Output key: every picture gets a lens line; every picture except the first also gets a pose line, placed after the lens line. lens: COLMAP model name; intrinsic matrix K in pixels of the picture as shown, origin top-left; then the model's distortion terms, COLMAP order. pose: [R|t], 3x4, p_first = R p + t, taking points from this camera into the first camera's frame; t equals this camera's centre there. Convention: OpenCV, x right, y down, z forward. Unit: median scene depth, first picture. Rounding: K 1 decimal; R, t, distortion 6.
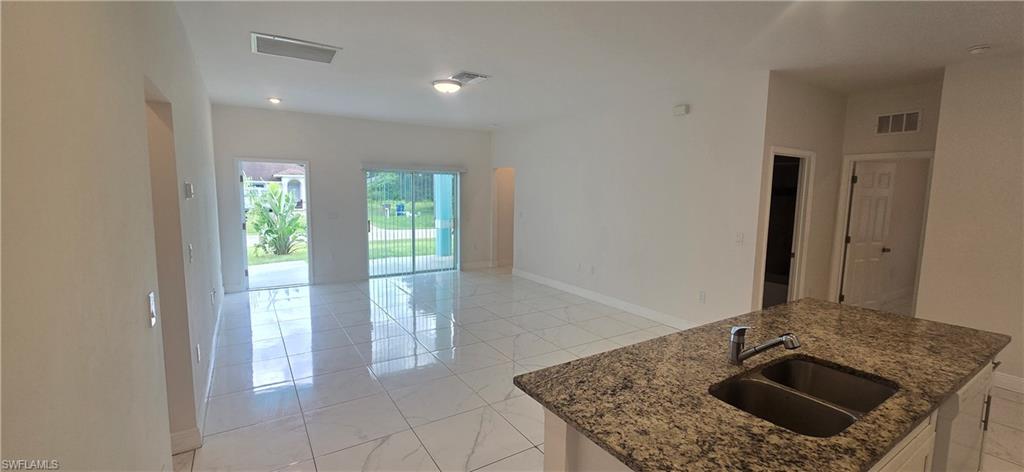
lens RADIAL K [[421.0, 0, 516.0], [0, 421.0, 234.9], [0, 0, 1]] dist [-0.001943, 0.000184]
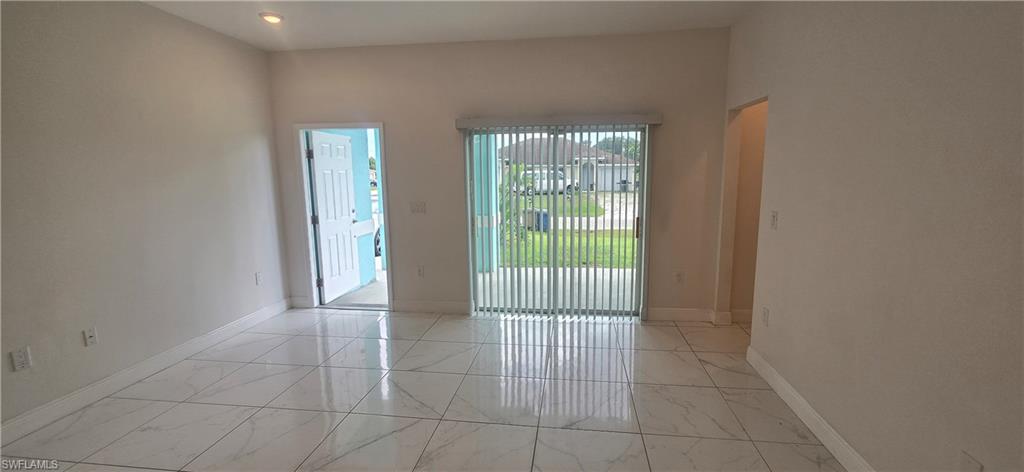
lens RADIAL K [[421.0, 0, 516.0], [0, 421.0, 234.9], [0, 0, 1]] dist [-0.001943, 0.000184]
pose [[0.763069, 0.075214, -0.641926, 0.068799], [-0.045115, 0.996981, 0.063187, -0.042379], [0.644740, -0.019255, 0.764159, 0.500110]]
